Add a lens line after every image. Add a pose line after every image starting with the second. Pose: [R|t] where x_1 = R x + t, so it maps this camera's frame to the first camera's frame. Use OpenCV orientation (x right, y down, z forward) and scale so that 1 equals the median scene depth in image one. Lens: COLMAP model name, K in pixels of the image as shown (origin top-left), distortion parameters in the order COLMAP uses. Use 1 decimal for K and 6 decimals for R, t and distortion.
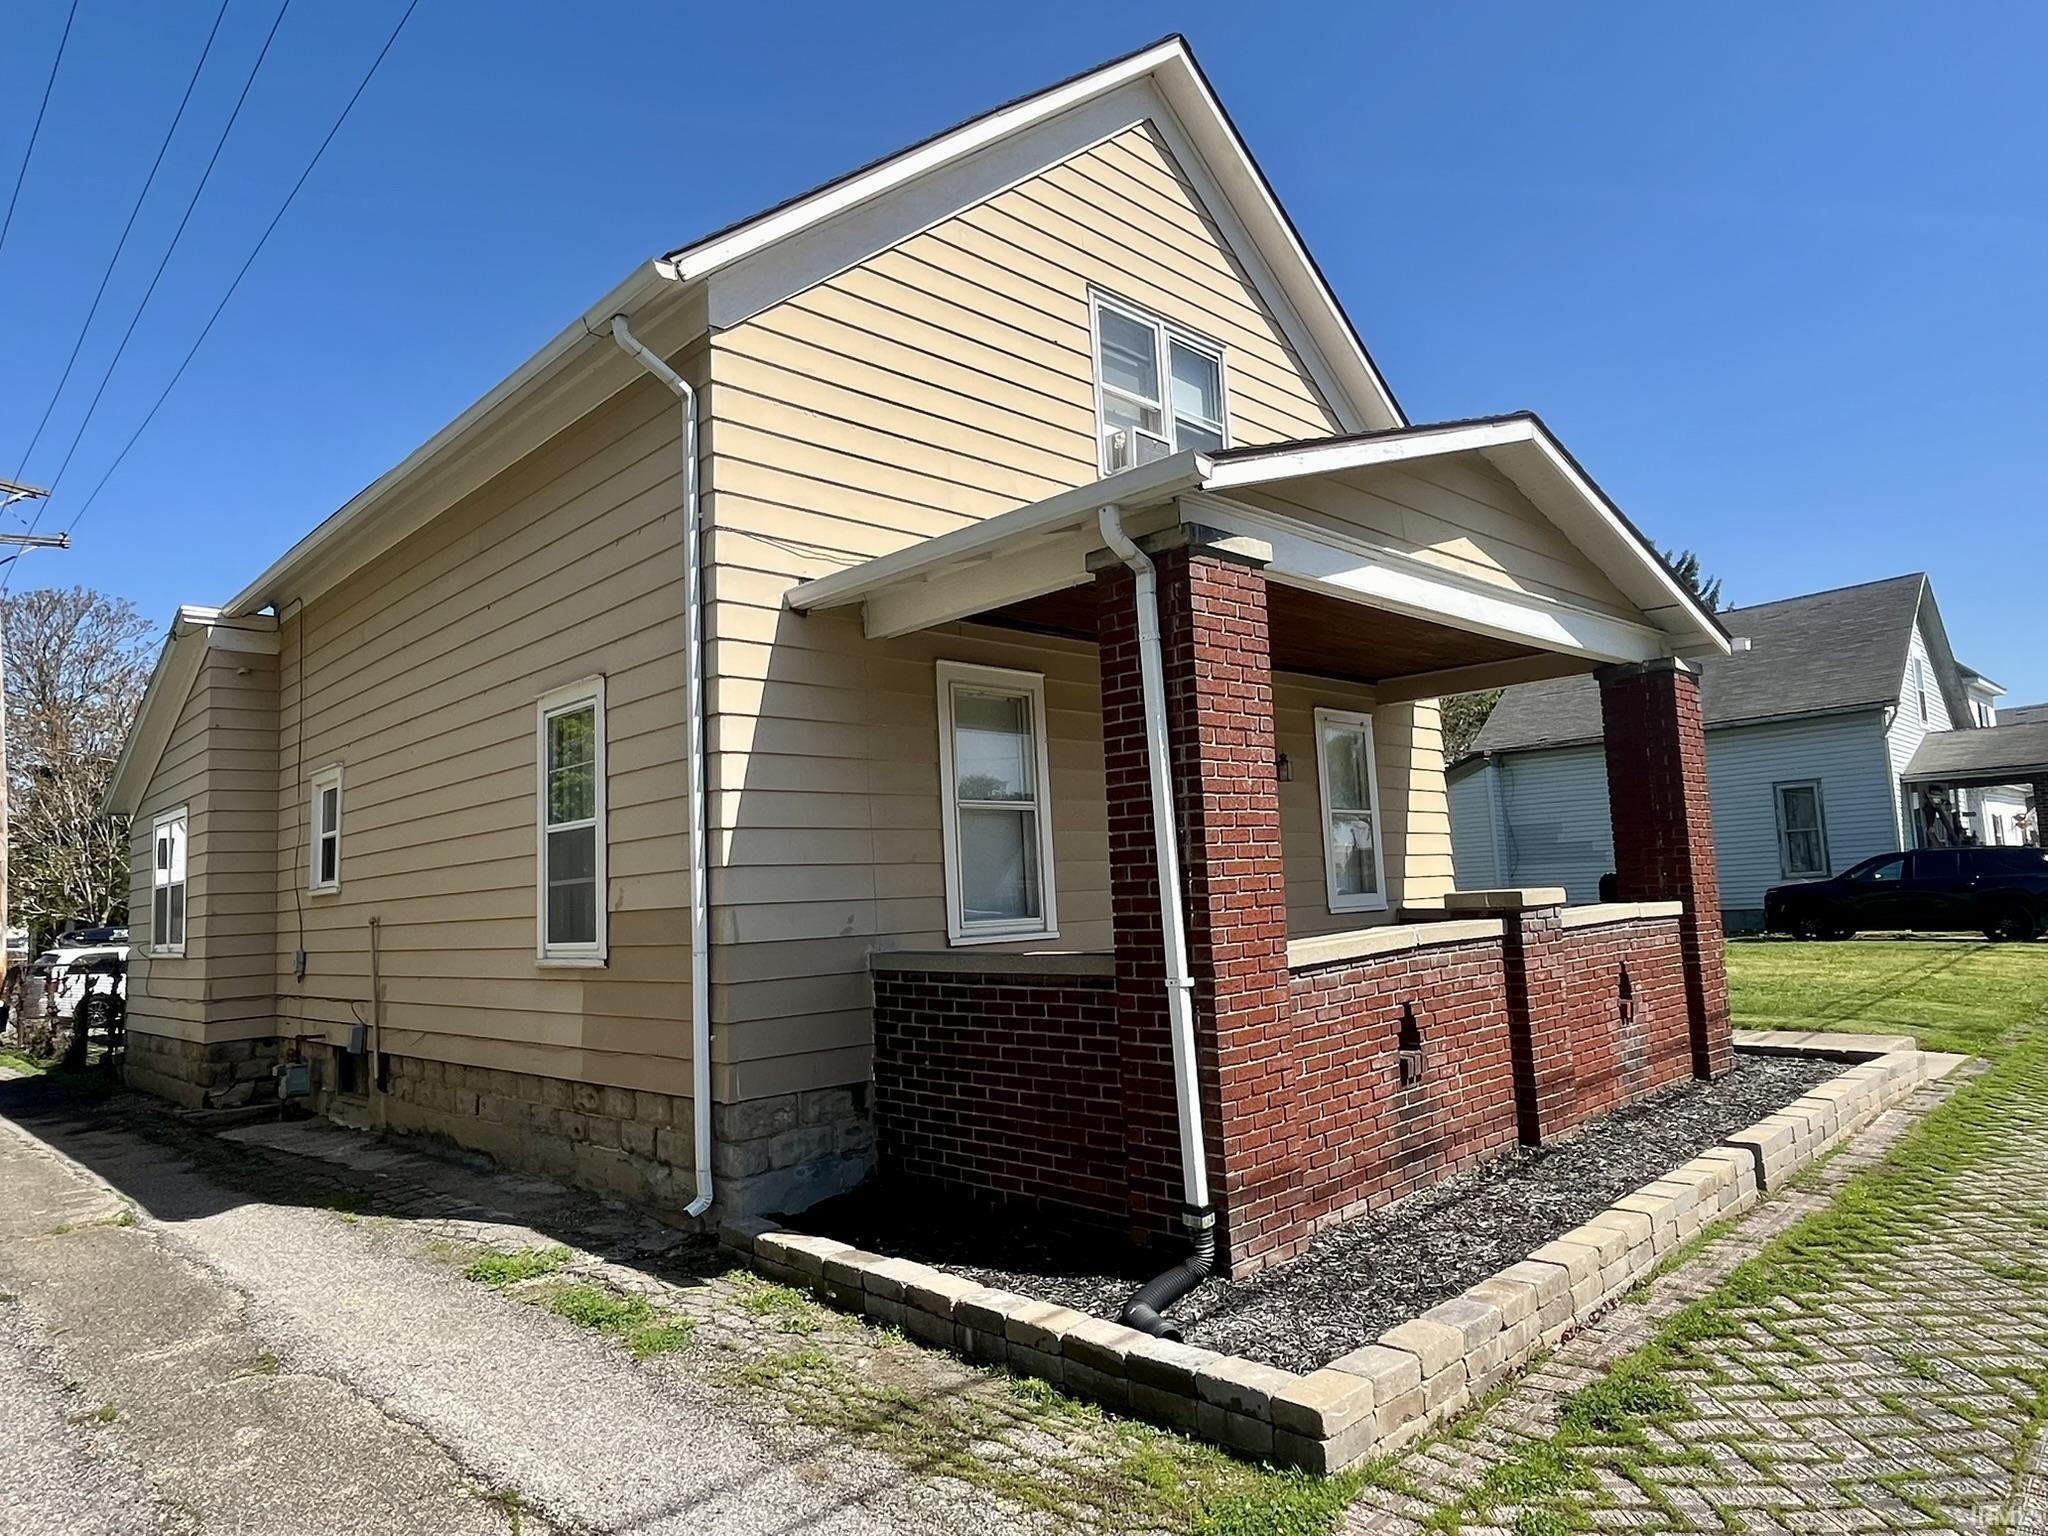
lens RADIAL K [[1252.3, 0, 1025.1], [0, 1252.3, 771.3], [0, 0, 1]] dist [-0.007383, 0.000367]
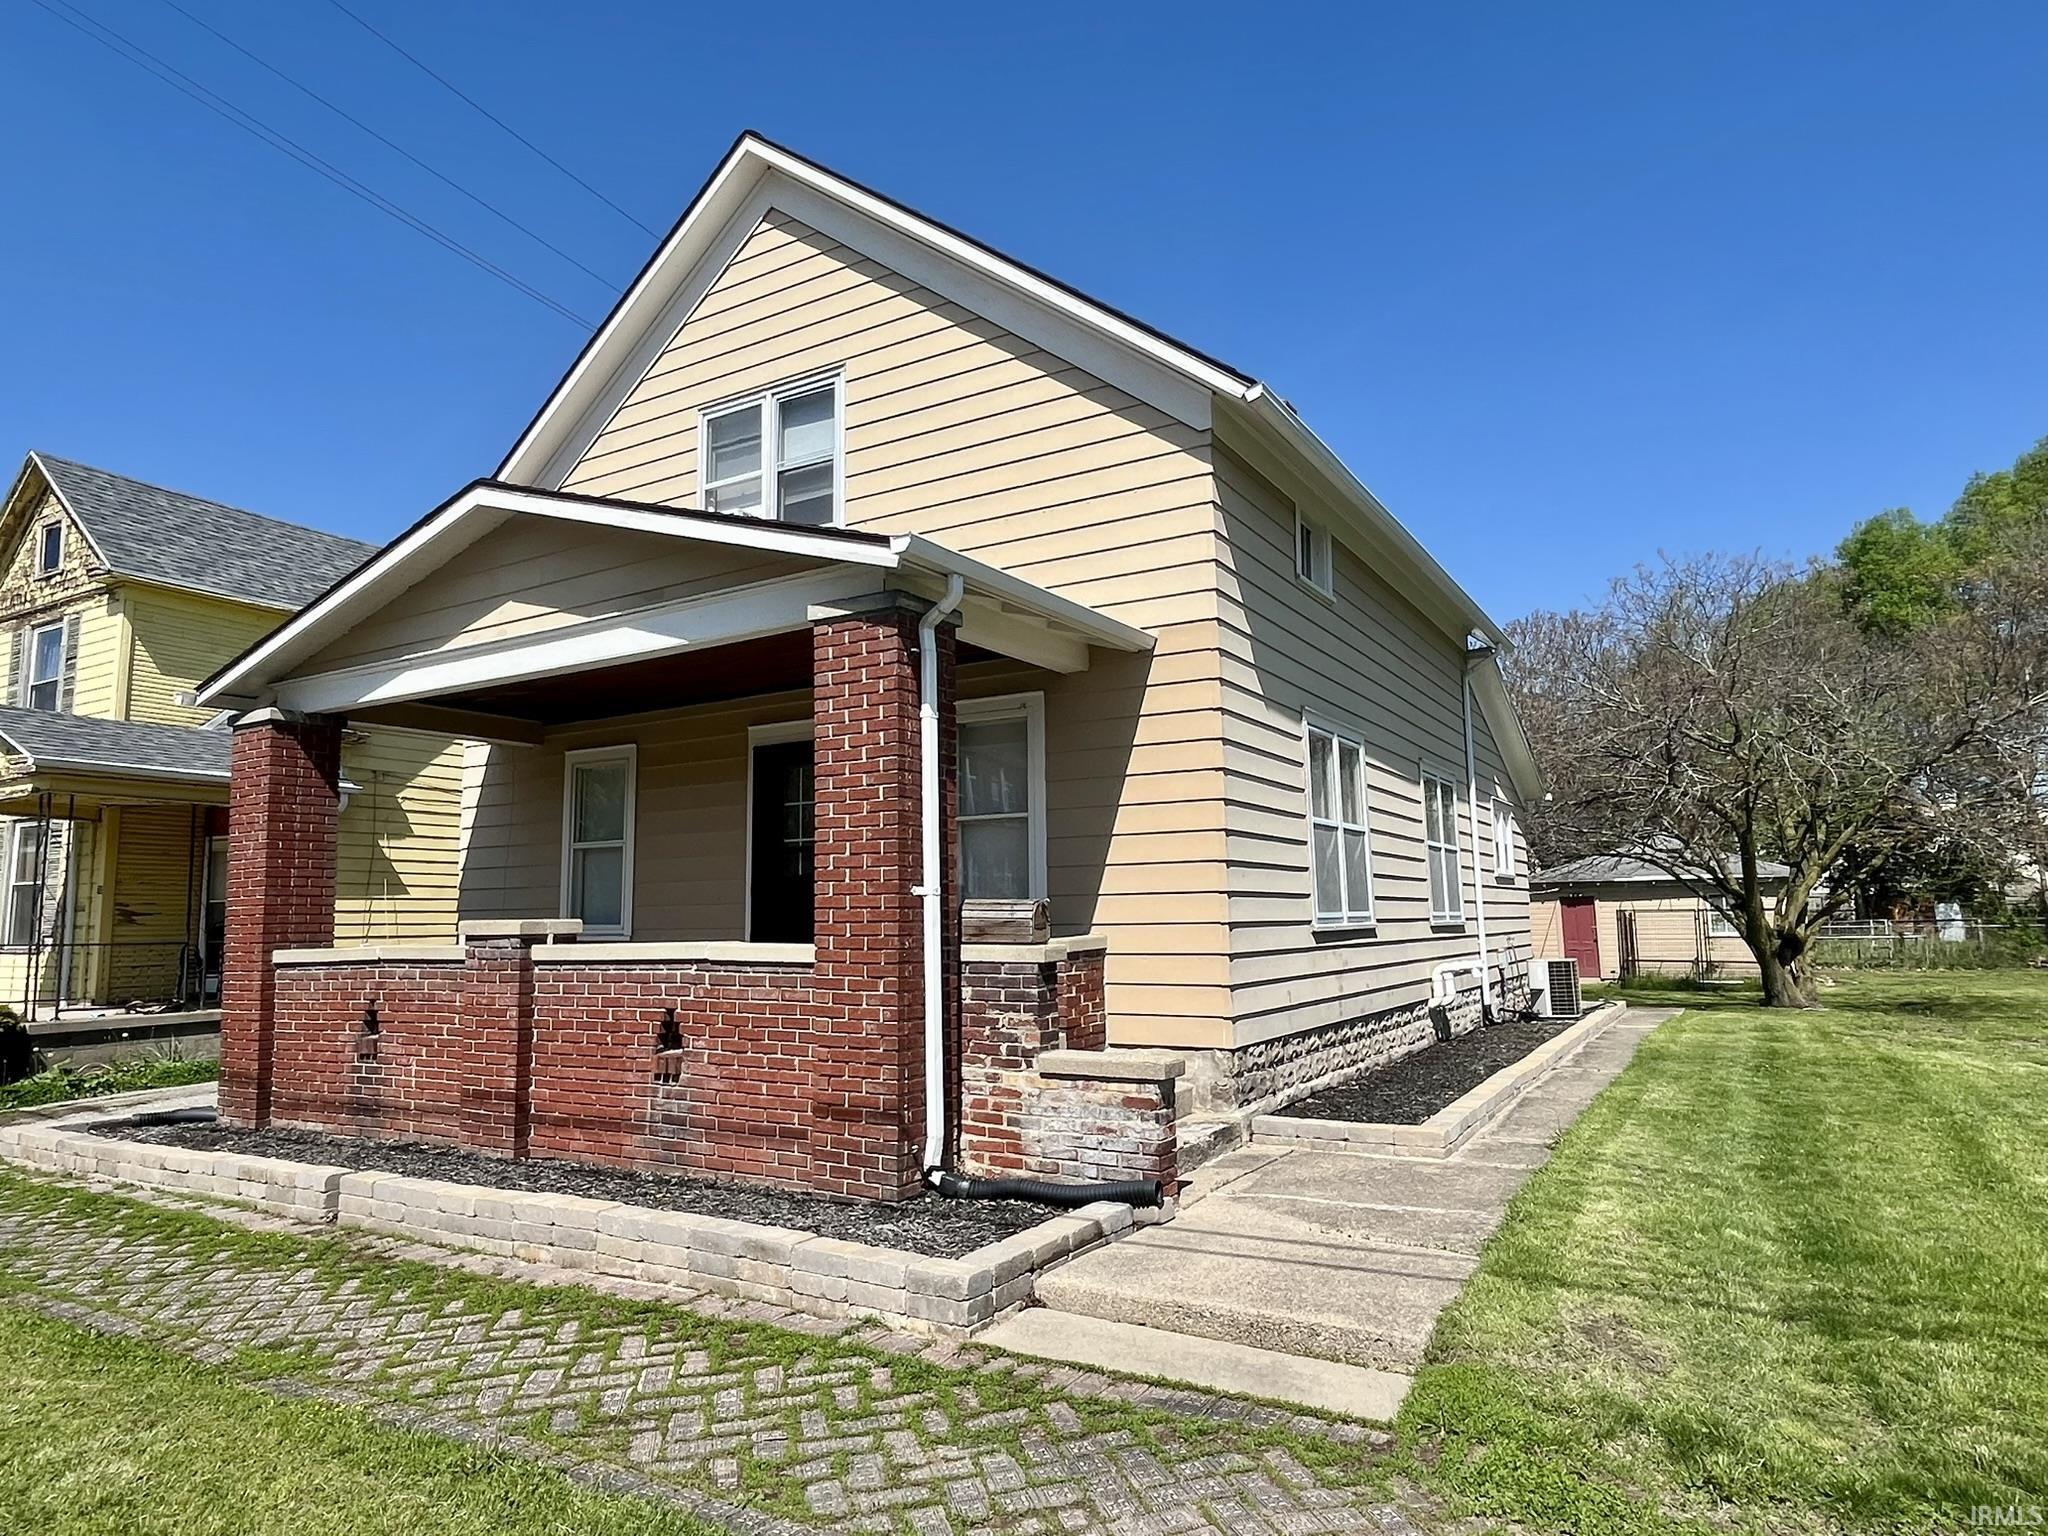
lens RADIAL K [[1252.3, 0, 1016.4], [0, 1252.3, 771.3], [0, 0, 1]] dist [-0.007383, 0.000367]
pose [[0.253002, -0.070639, -0.964883, 1.496000], [0.102361, 0.993687, -0.045908, 0.058793], [0.962035, -0.087151, 0.258636, 1.107735]]
